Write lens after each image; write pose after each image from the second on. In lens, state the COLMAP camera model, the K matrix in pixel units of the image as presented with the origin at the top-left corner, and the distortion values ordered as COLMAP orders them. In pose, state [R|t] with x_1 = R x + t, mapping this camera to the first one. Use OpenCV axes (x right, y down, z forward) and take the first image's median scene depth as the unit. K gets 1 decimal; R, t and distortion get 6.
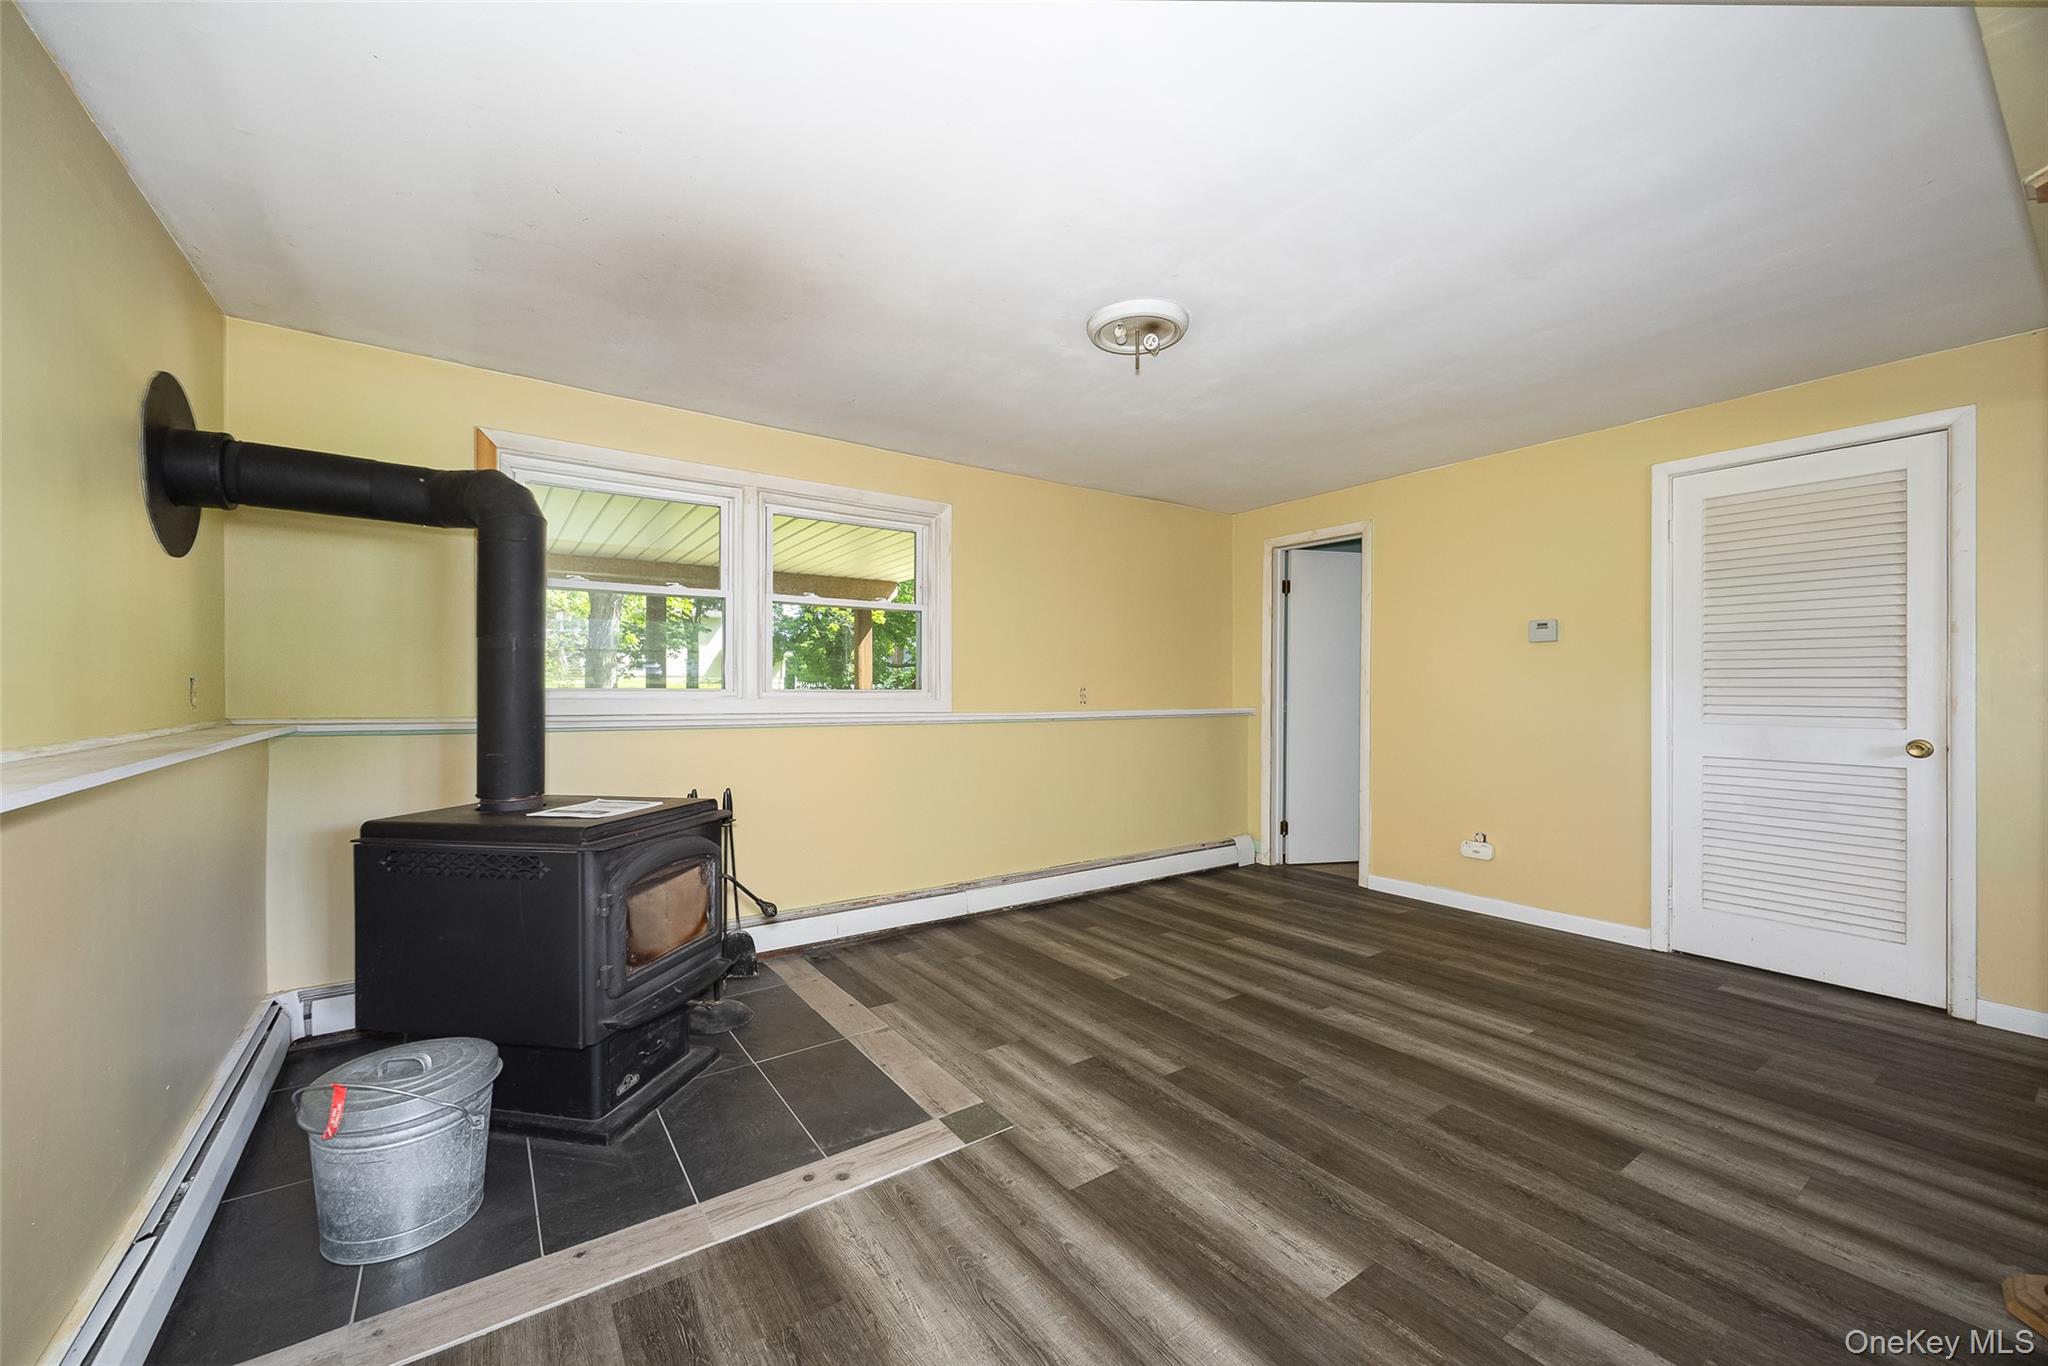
lens RADIAL K [[787.3, 0, 1017.4], [0, 787.3, 684.8], [0, 0, 1]] dist [-0.000232, -0.000024]
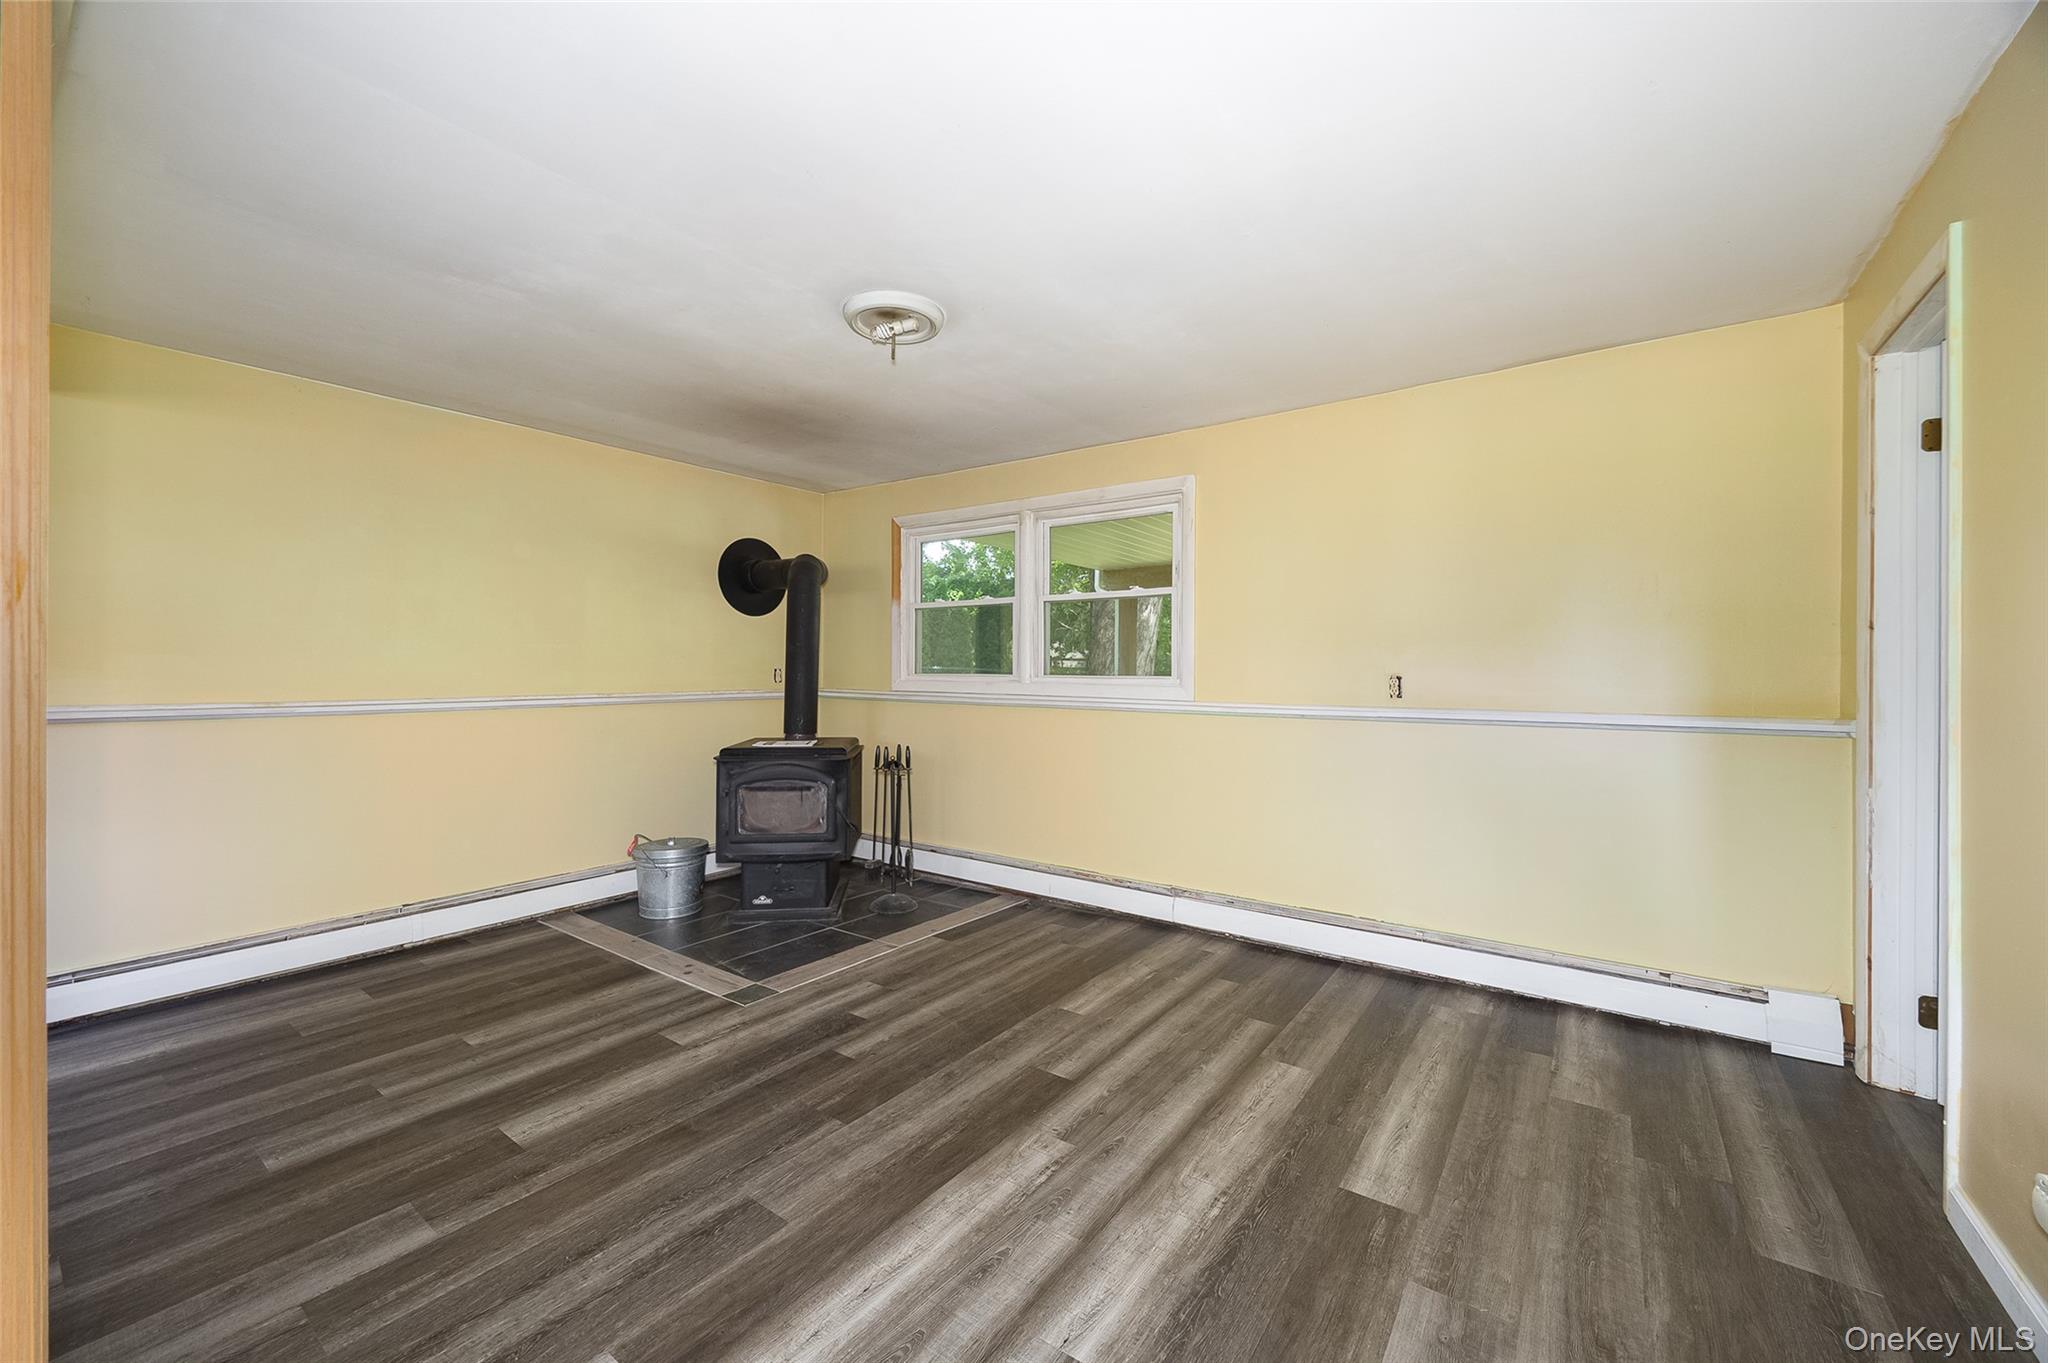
lens RADIAL K [[787.3, 0, 1017.4], [0, 787.3, 683.3], [0, 0, 1]] dist [-0.000232, -0.000024]
pose [[0.326926, 0.013524, -0.944953, 1.007307], [0.004955, 0.999859, 0.016024, -0.003066], [0.945037, -0.009921, 0.326813, 0.725086]]
